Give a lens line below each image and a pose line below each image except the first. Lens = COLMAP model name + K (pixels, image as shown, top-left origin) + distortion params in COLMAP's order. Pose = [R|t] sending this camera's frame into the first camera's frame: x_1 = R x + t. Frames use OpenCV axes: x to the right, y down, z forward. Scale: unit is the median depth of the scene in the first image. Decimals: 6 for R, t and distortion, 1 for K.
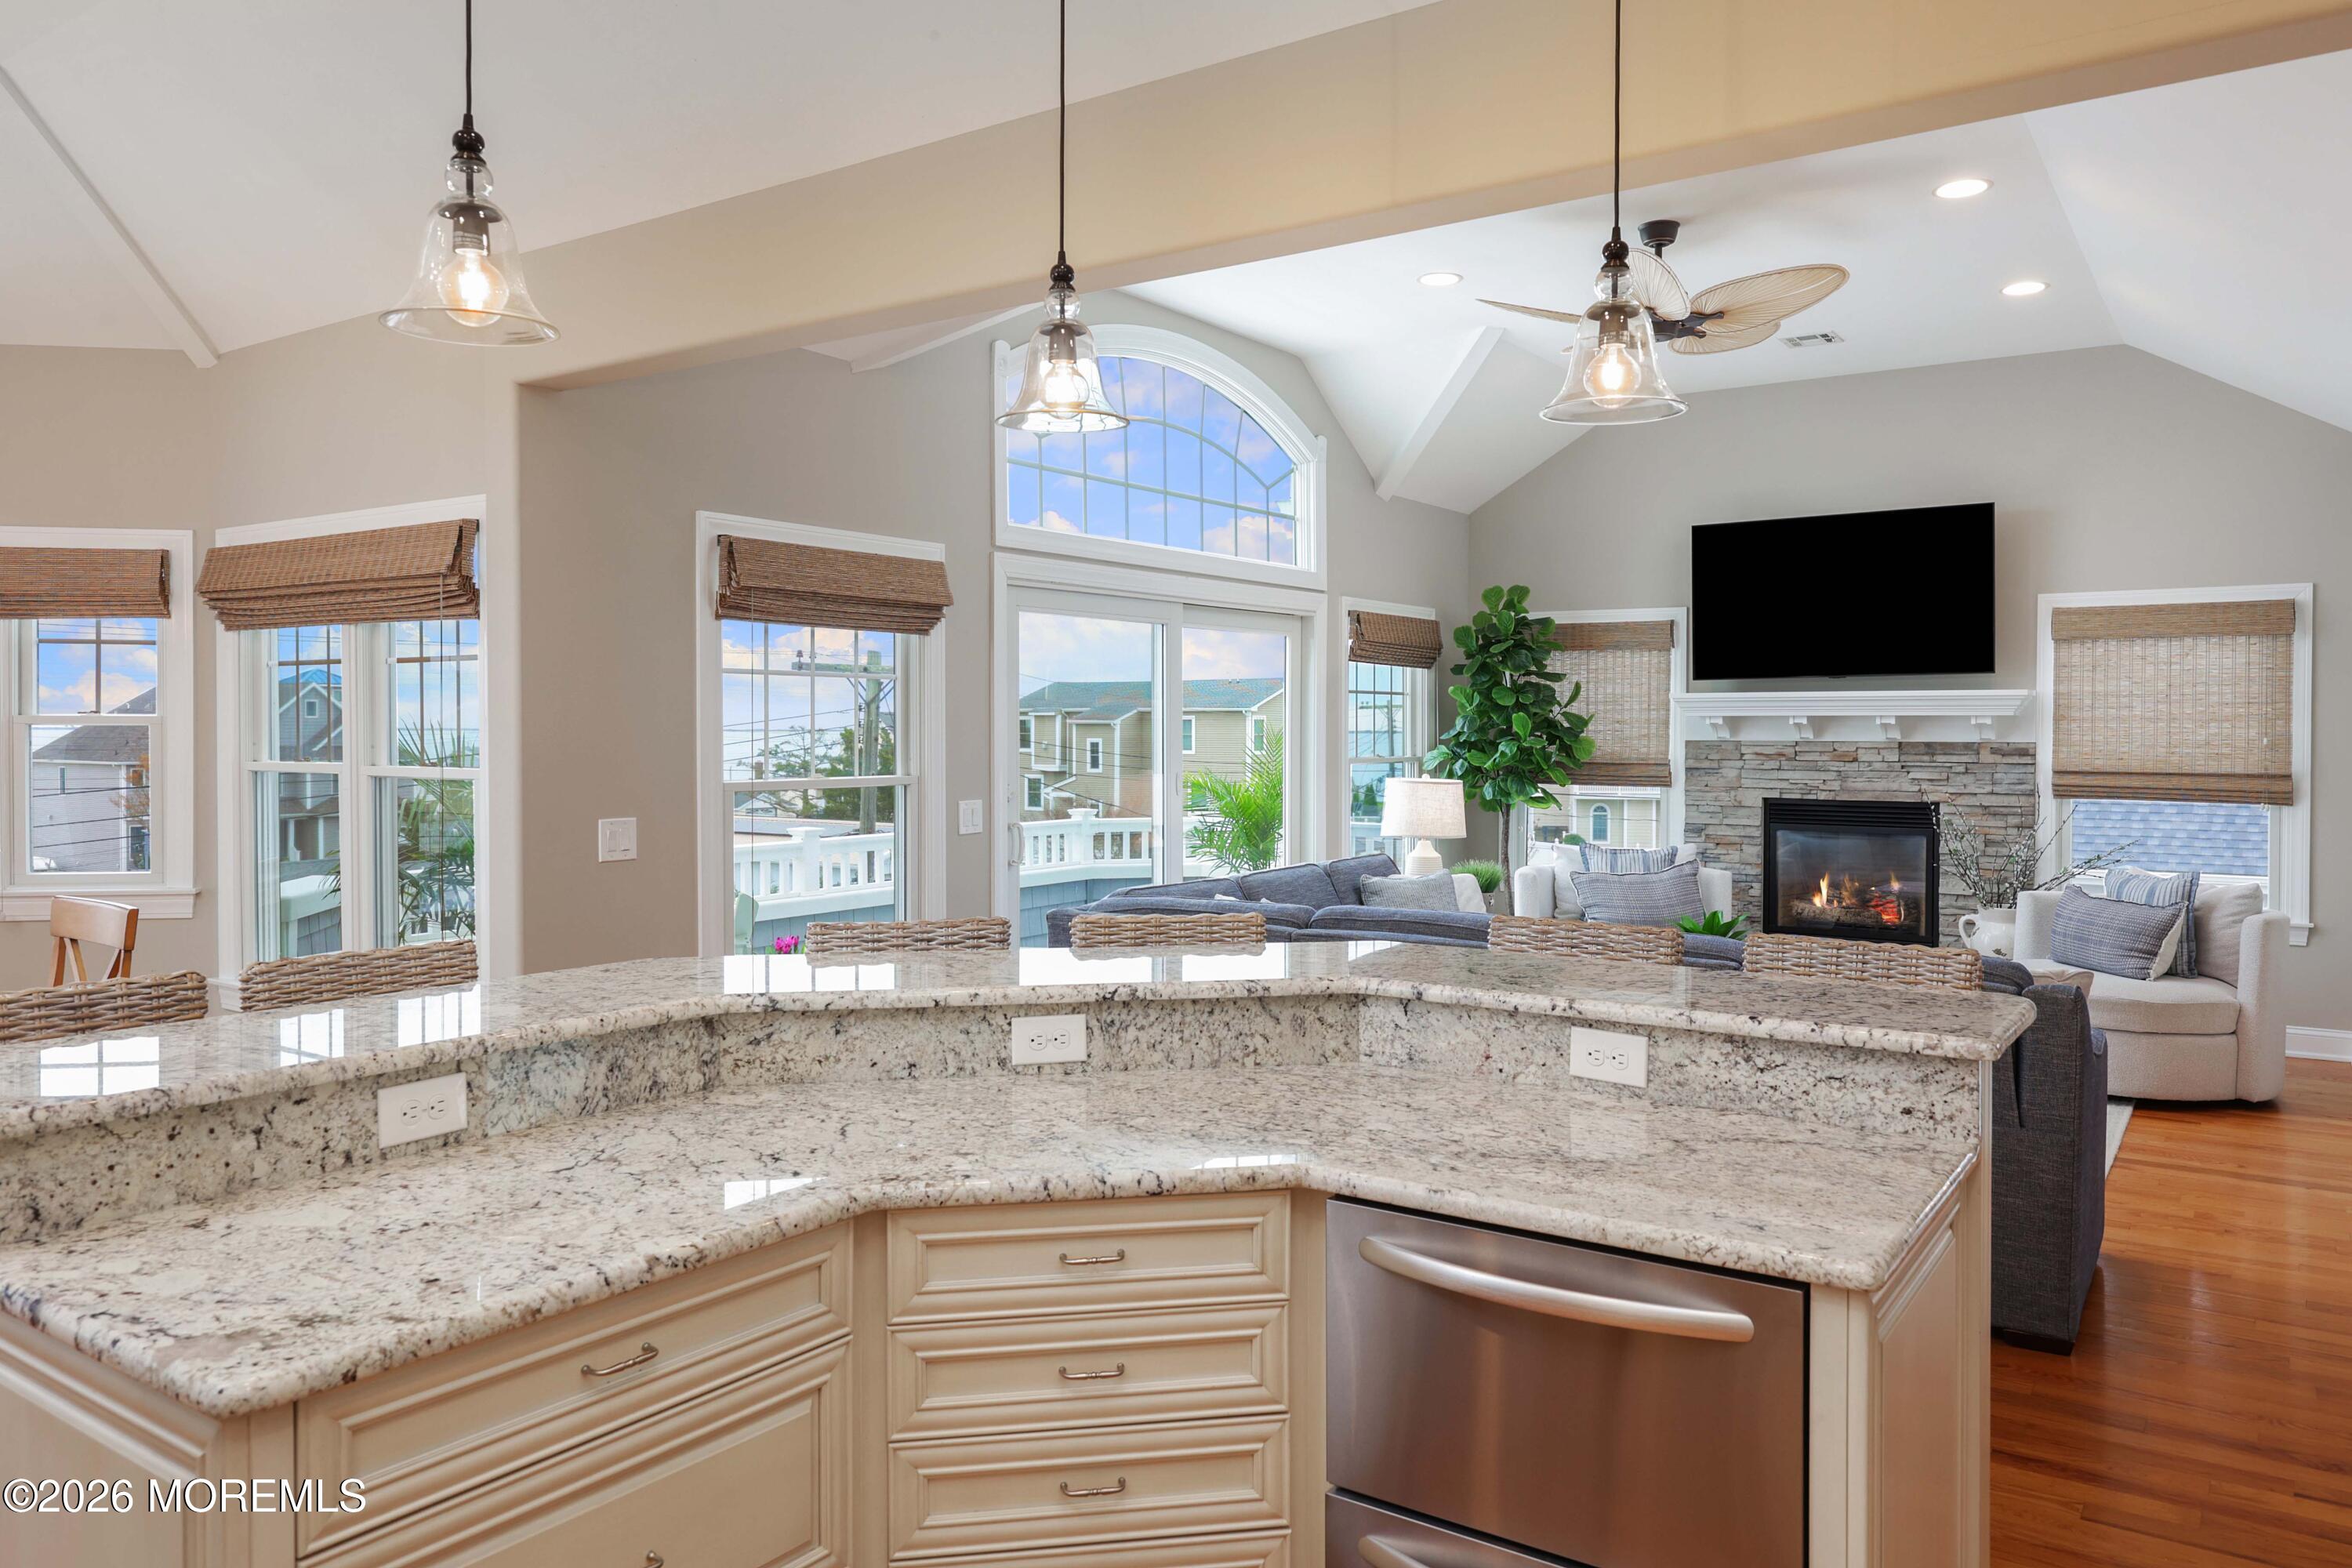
lens RADIAL K [[1659.9, 0, 1195.7], [0, 1659.9, 774.2], [0, 0, 1]] dist [0.035838, 0.002820]
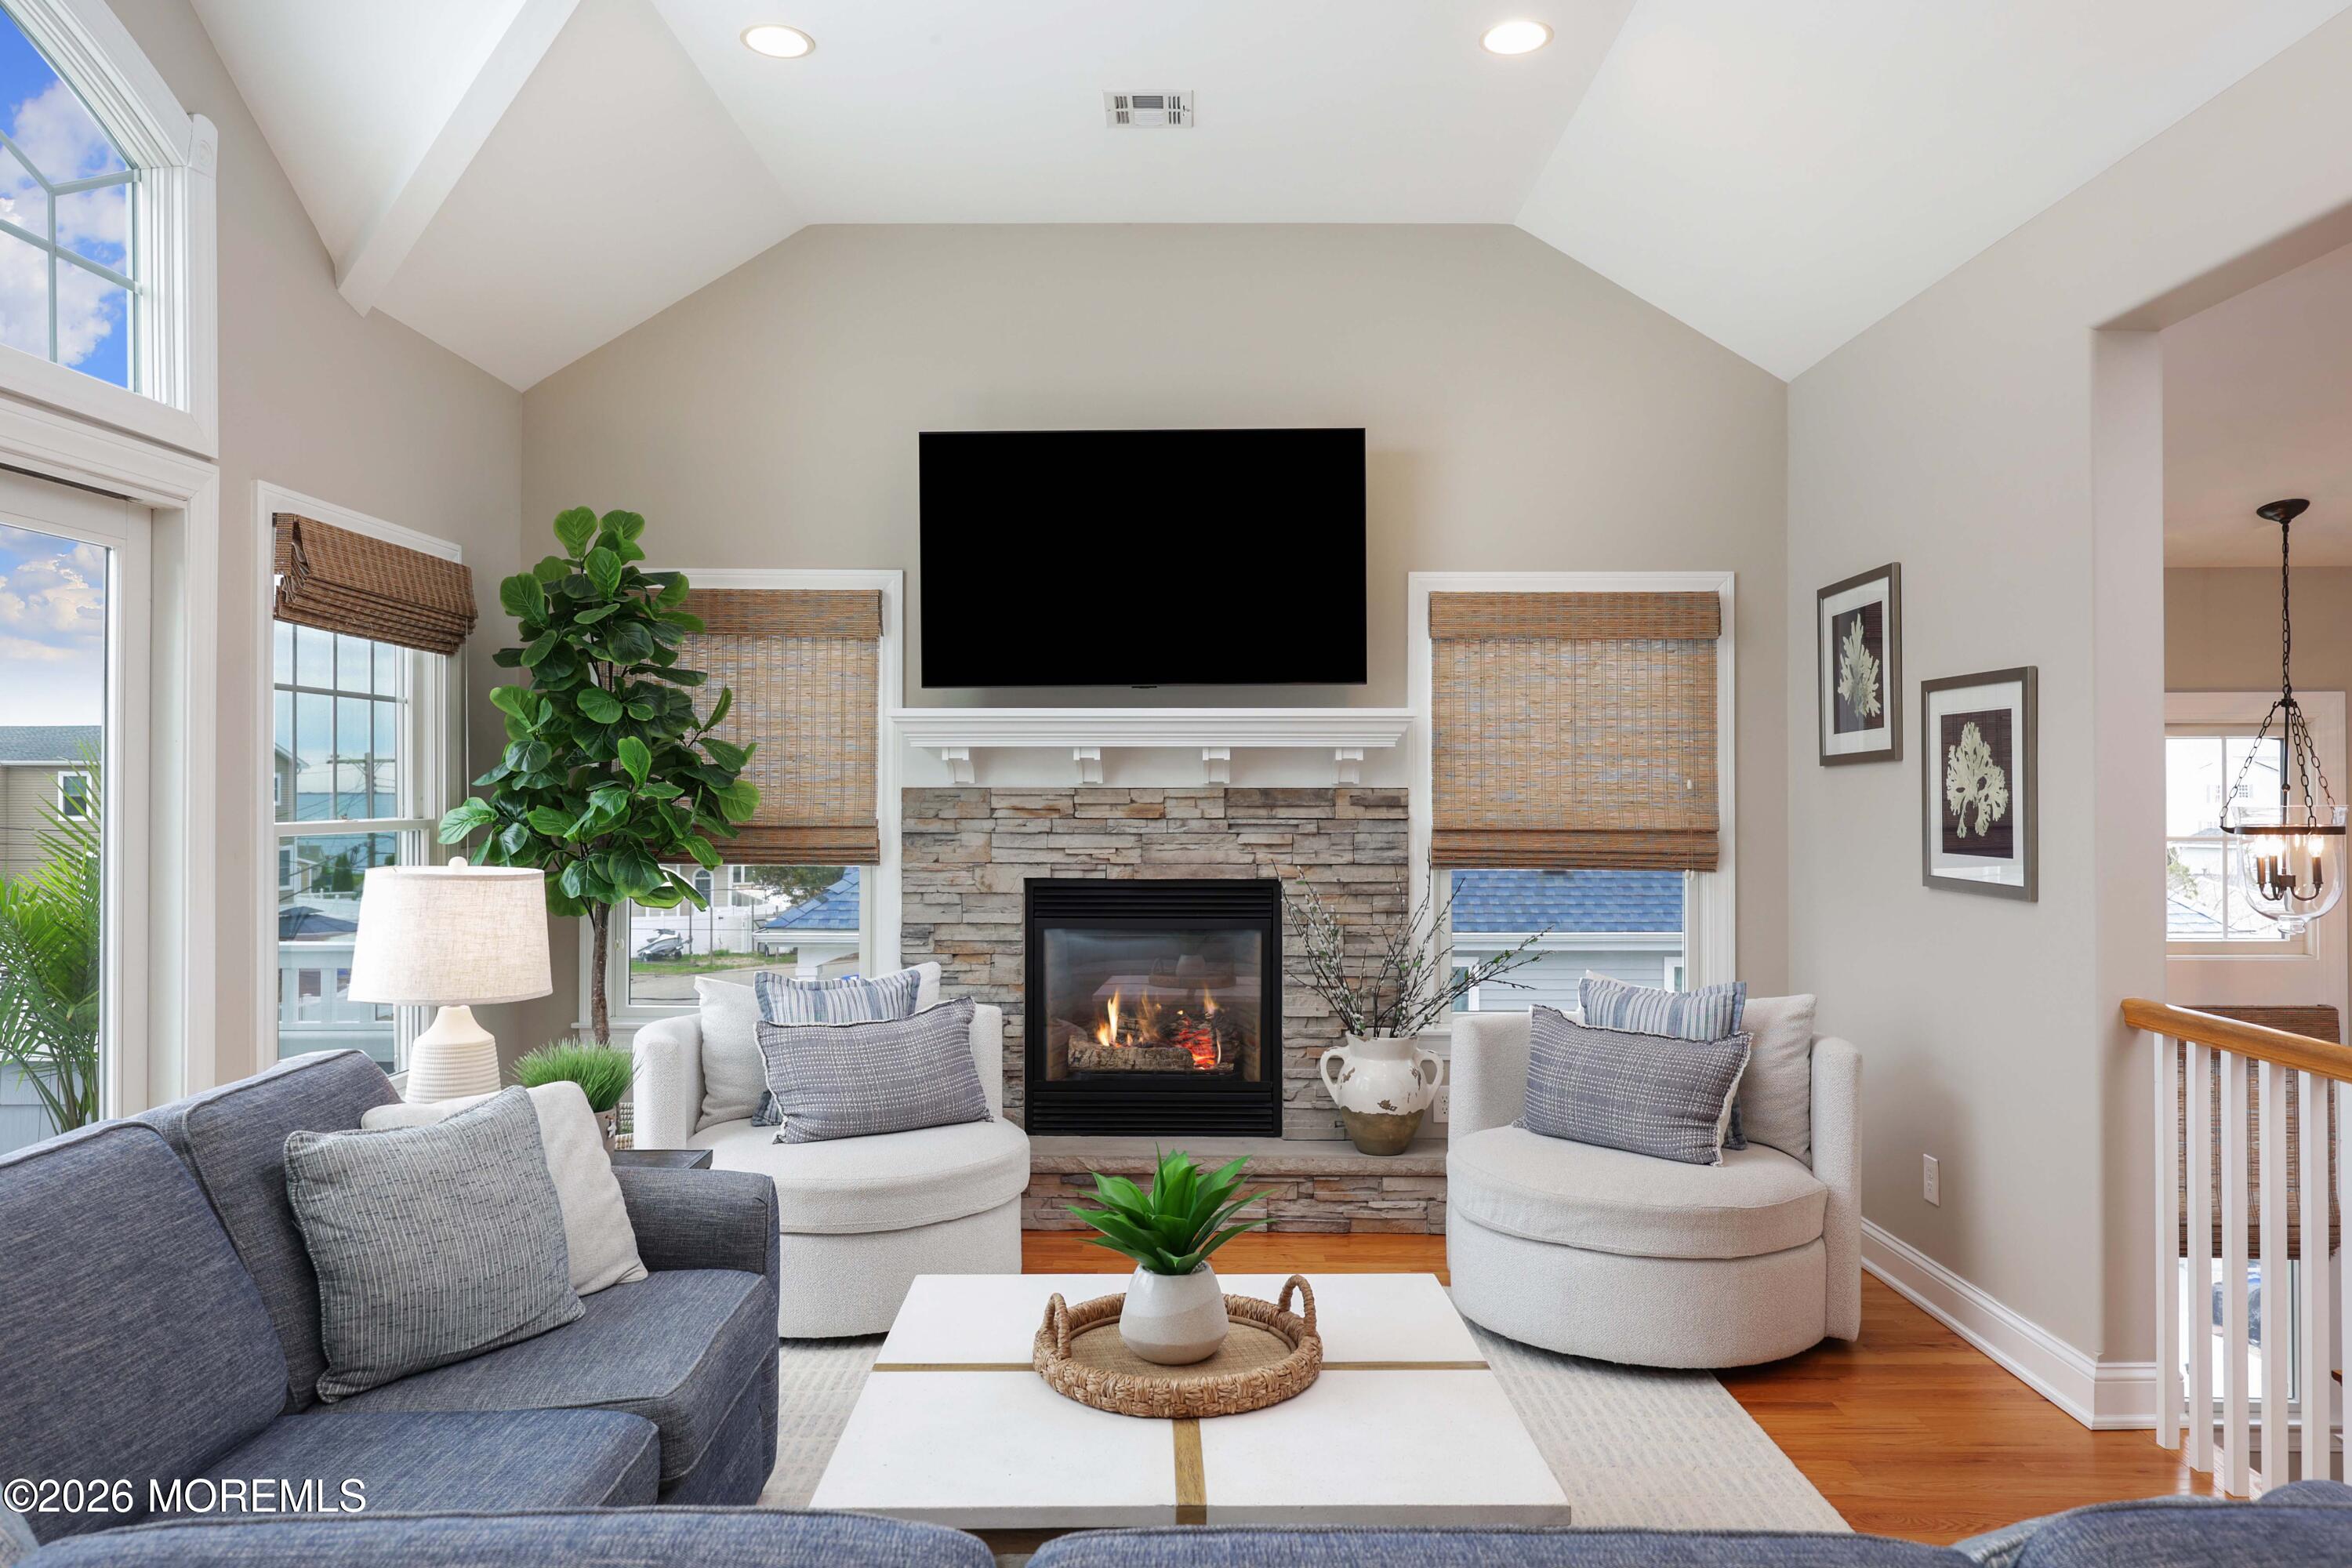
lens RADIAL K [[1644.8, 0, 1177.2], [0, 1644.8, 770.1], [0, 0, 1]] dist [-0.004133, -0.007906]
pose [[0.840125, 0.004307, 0.542376, 0.054802], [0.016843, 0.999279, -0.034025, -0.004818], [-0.542132, 0.037721, 0.839447, 0.467056]]
